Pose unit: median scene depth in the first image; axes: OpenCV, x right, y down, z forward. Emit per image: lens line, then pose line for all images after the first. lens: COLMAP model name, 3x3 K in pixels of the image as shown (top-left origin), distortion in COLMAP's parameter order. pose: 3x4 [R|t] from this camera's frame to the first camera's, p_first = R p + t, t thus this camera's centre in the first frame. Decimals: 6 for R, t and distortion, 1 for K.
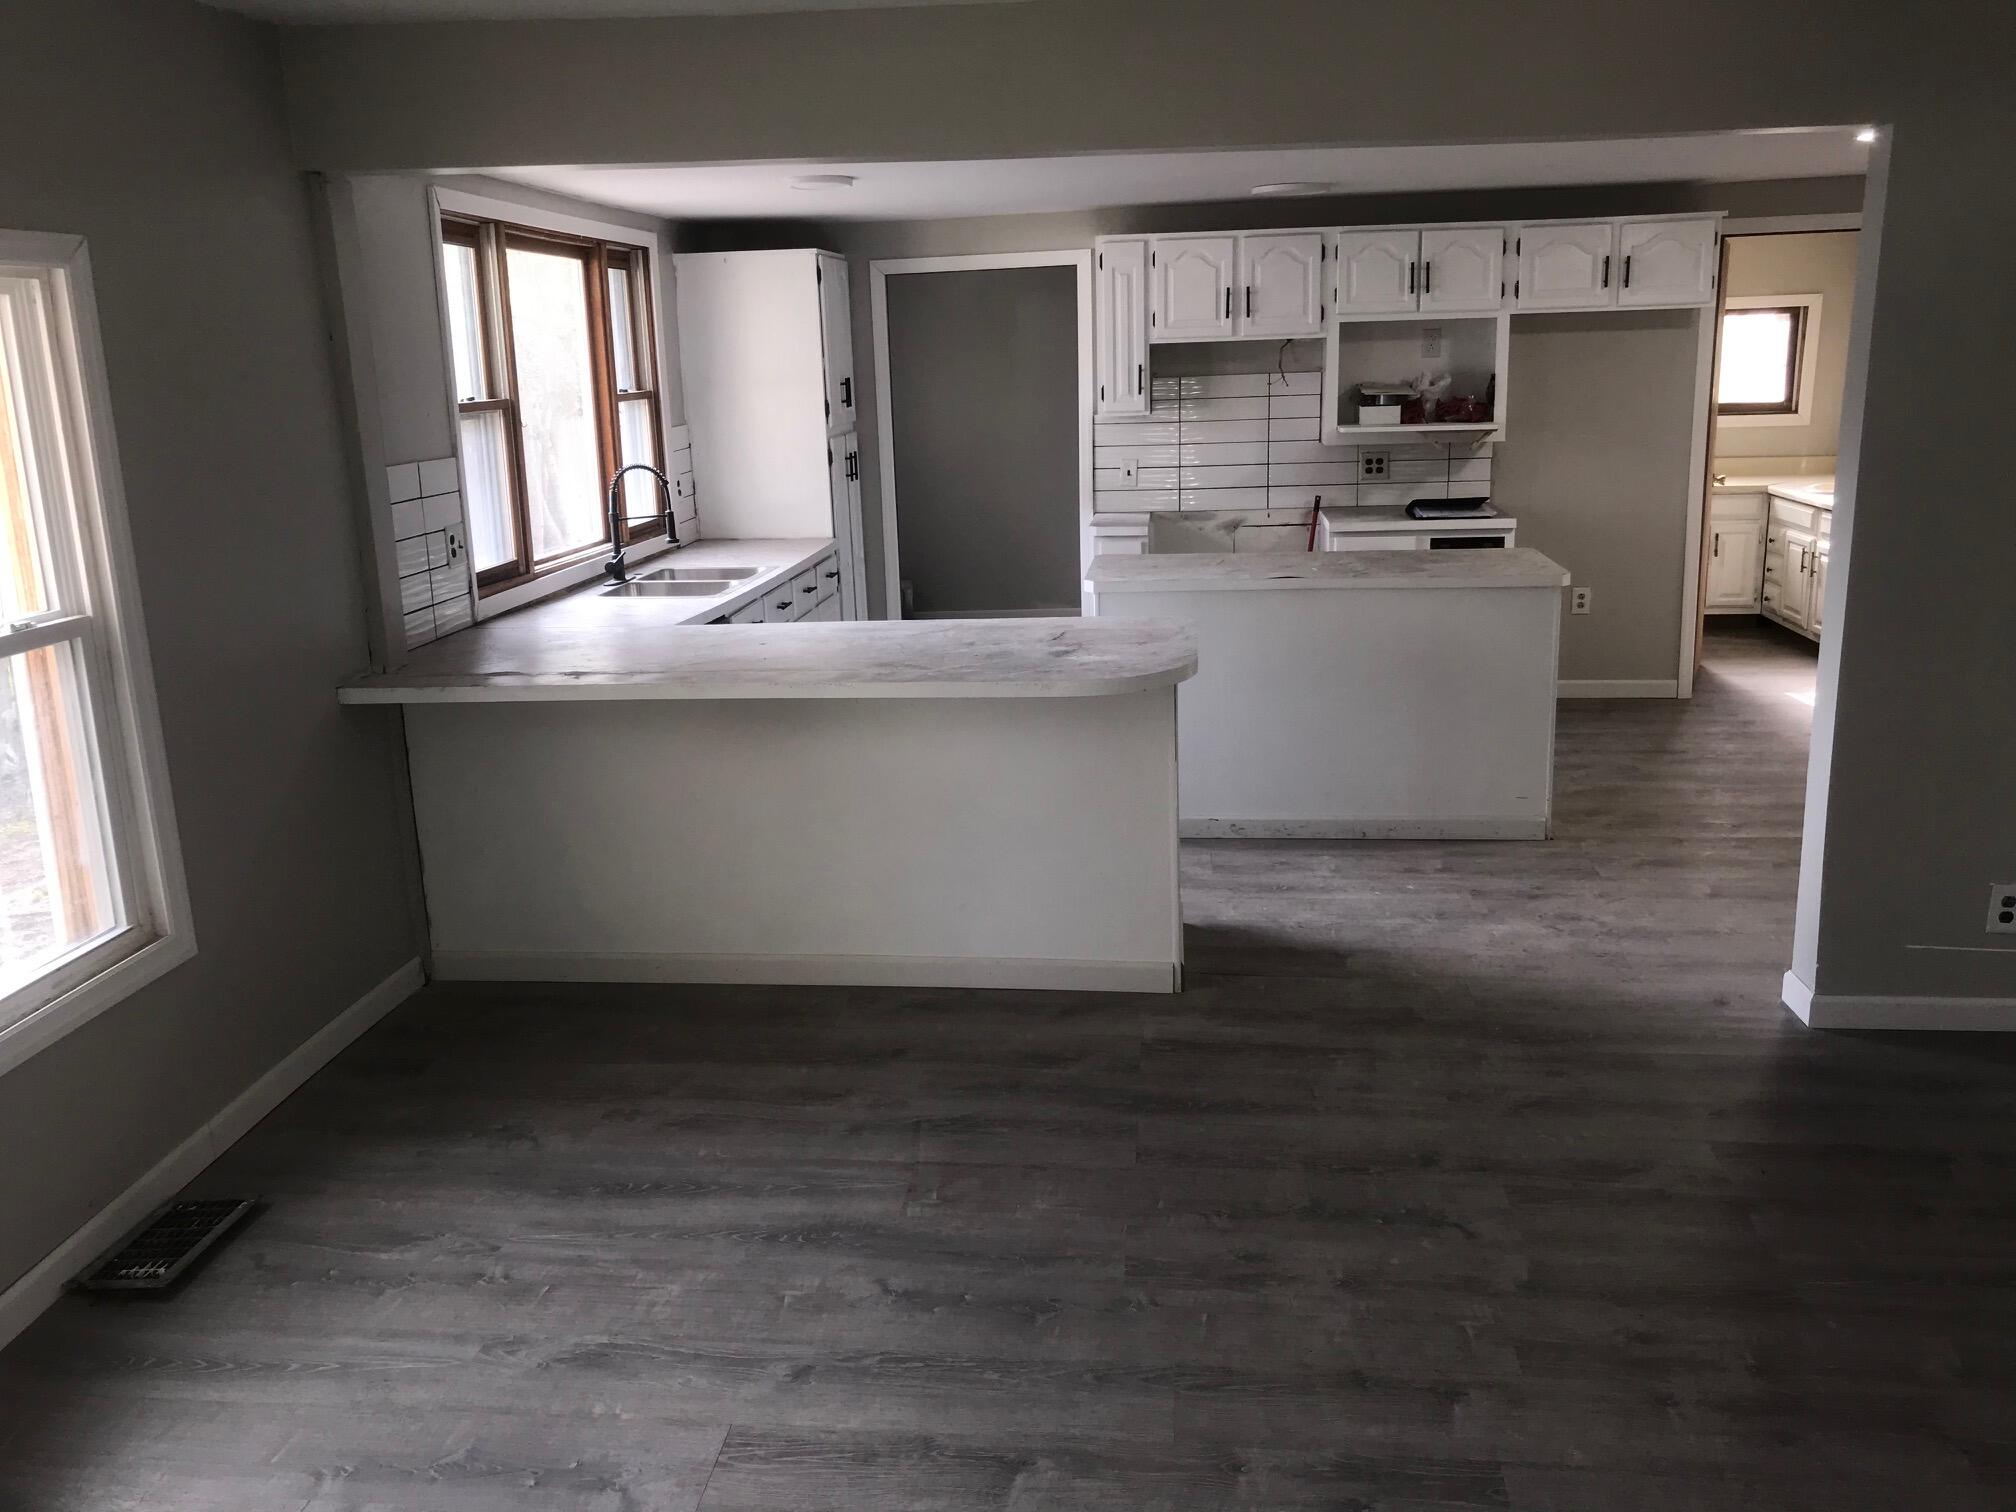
lens RADIAL K [[1669.2, 0, 1017.4], [0, 1669.2, 749.4], [0, 0, 1]] dist [0.001691, 0.018474]
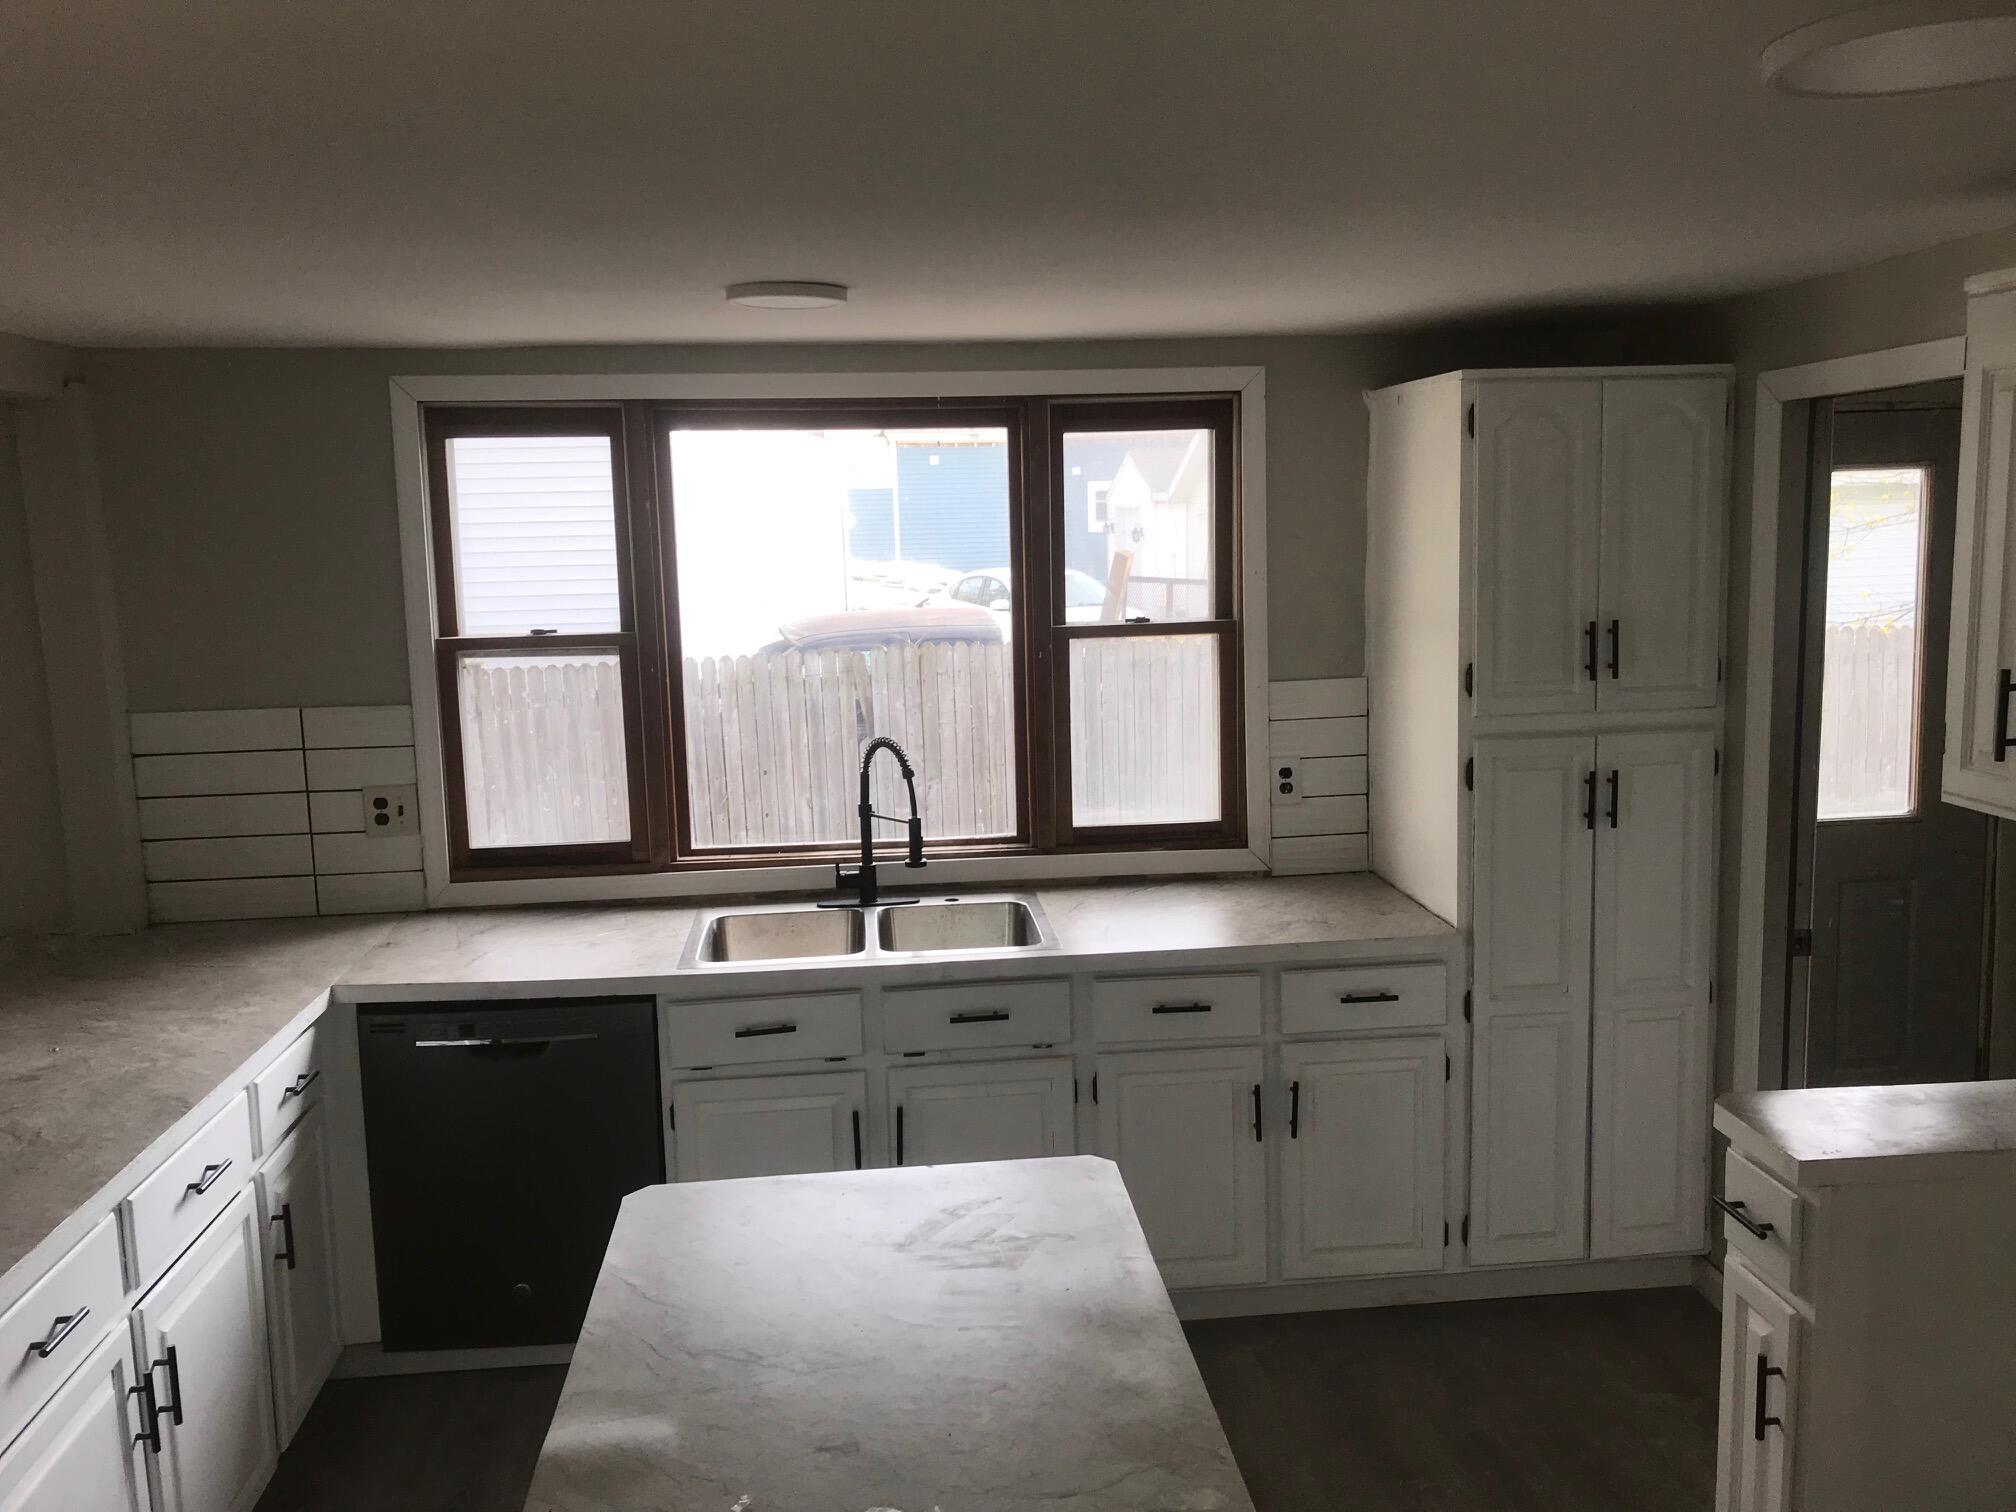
lens RADIAL K [[1669.2, 0, 1014.4], [0, 1669.2, 750.1], [0, 0, 1]] dist [0.001691, 0.018474]
pose [[0.198783, 0.166248, -0.965840, 0.334713], [-0.204965, 0.970766, 0.124912, -0.210670], [0.958371, 0.173133, 0.227047, 0.729393]]
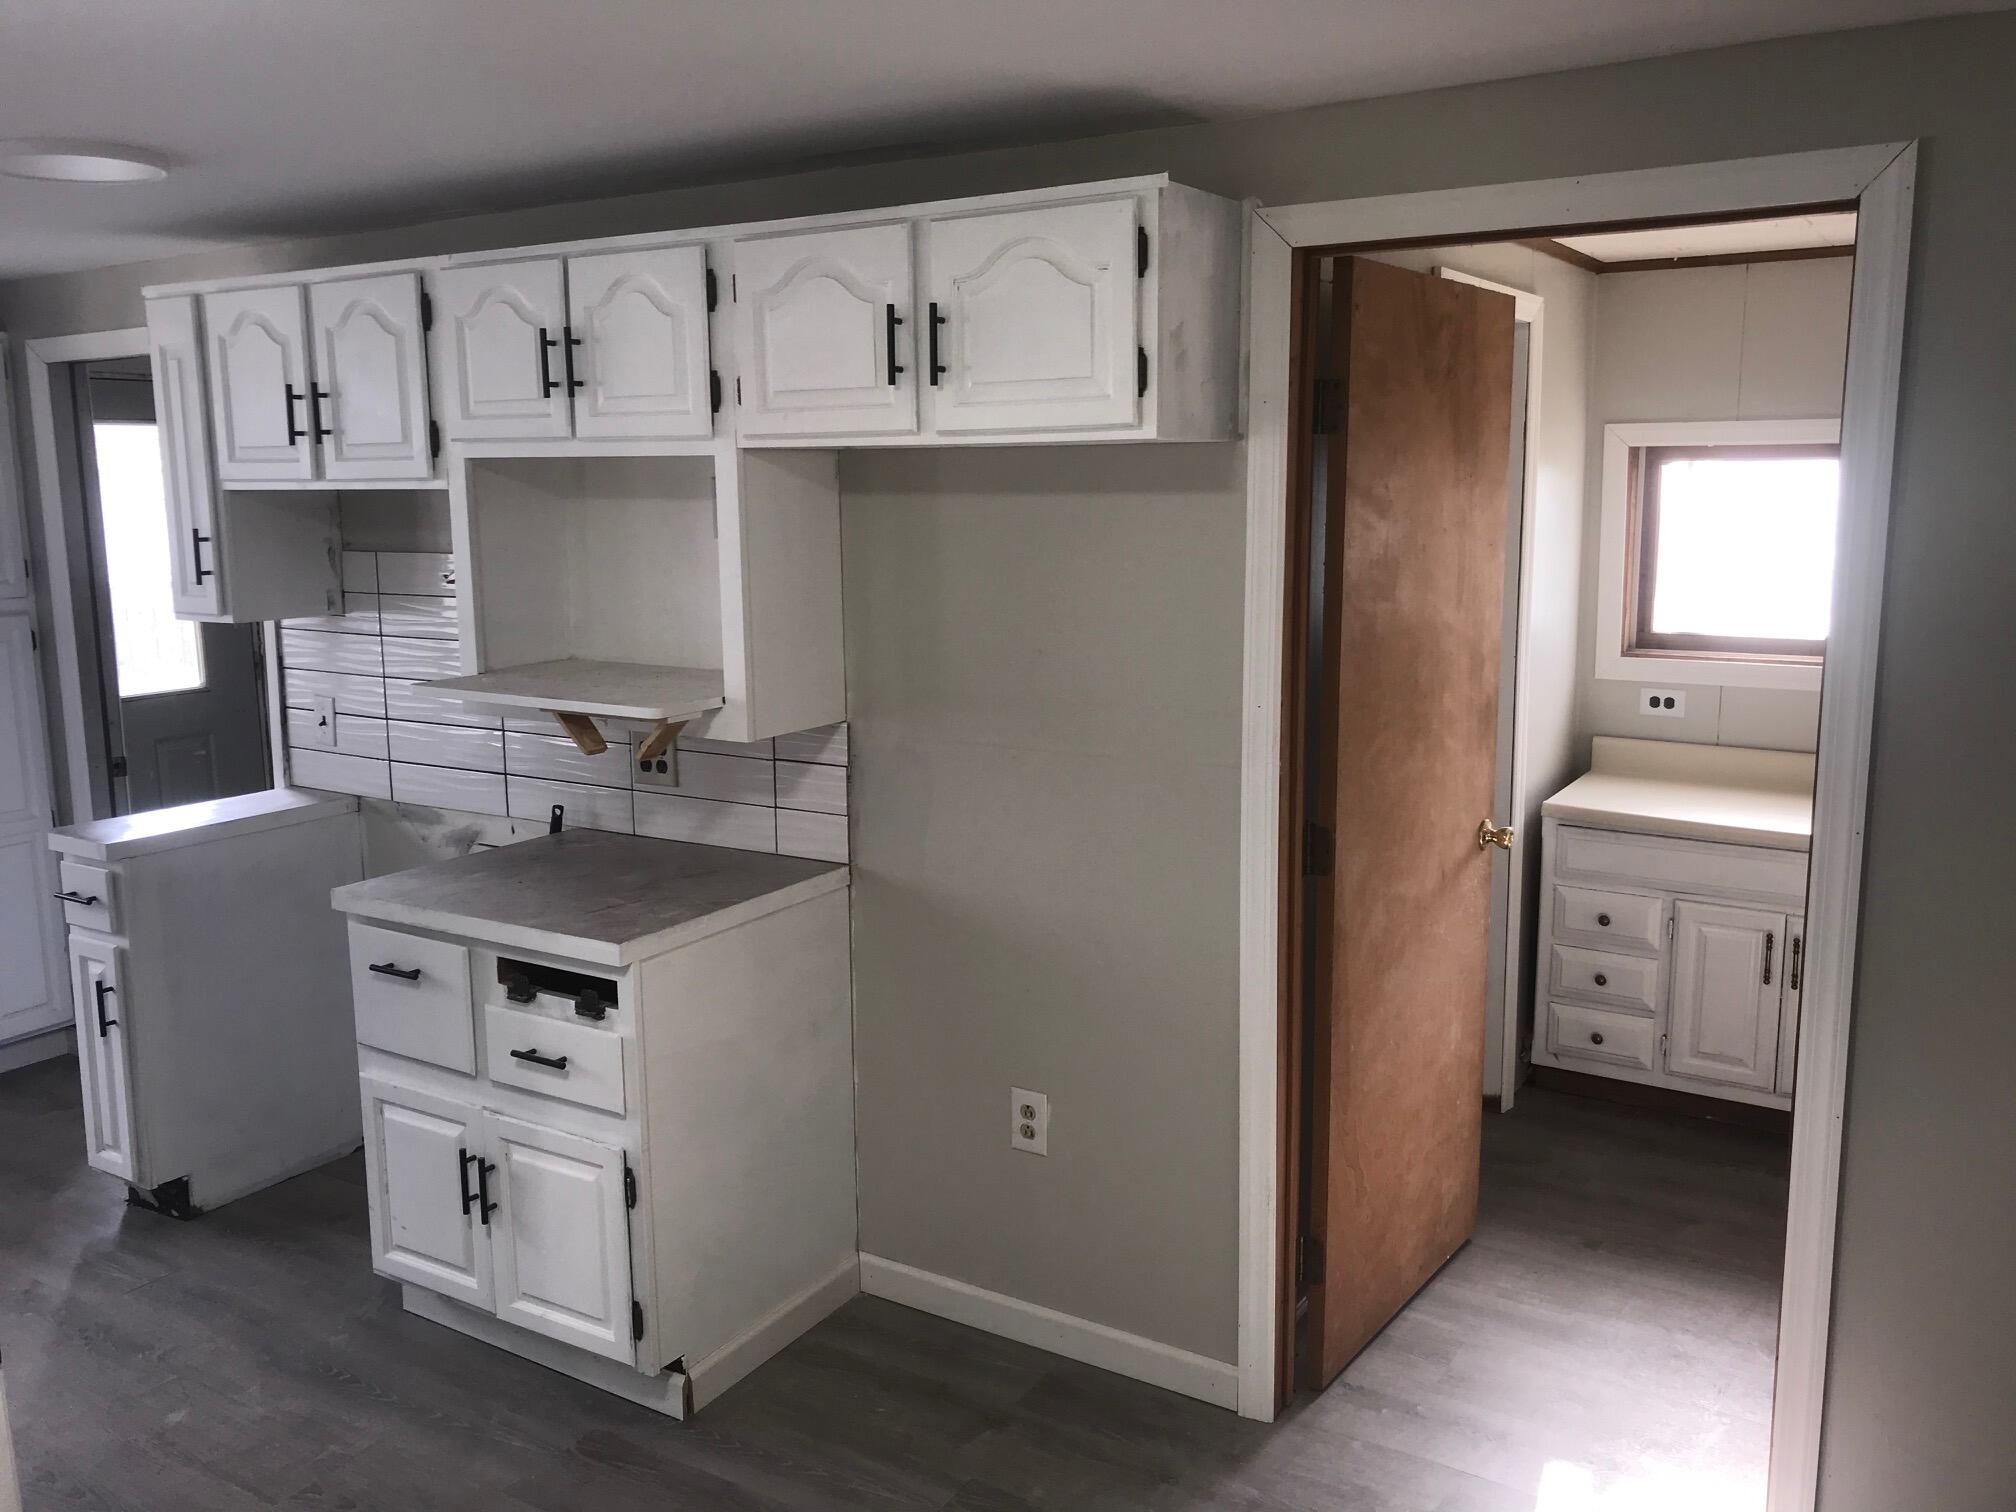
lens RADIAL K [[1669.2, 0, 1015.0], [0, 1669.2, 748.1], [0, 0, 1]] dist [0.001691, 0.018474]
pose [[0.895519, 0.096105, -0.434523, 0.520000], [-0.122894, 0.991840, -0.033907, -0.171505], [0.427718, 0.083765, 0.900022, 0.627228]]
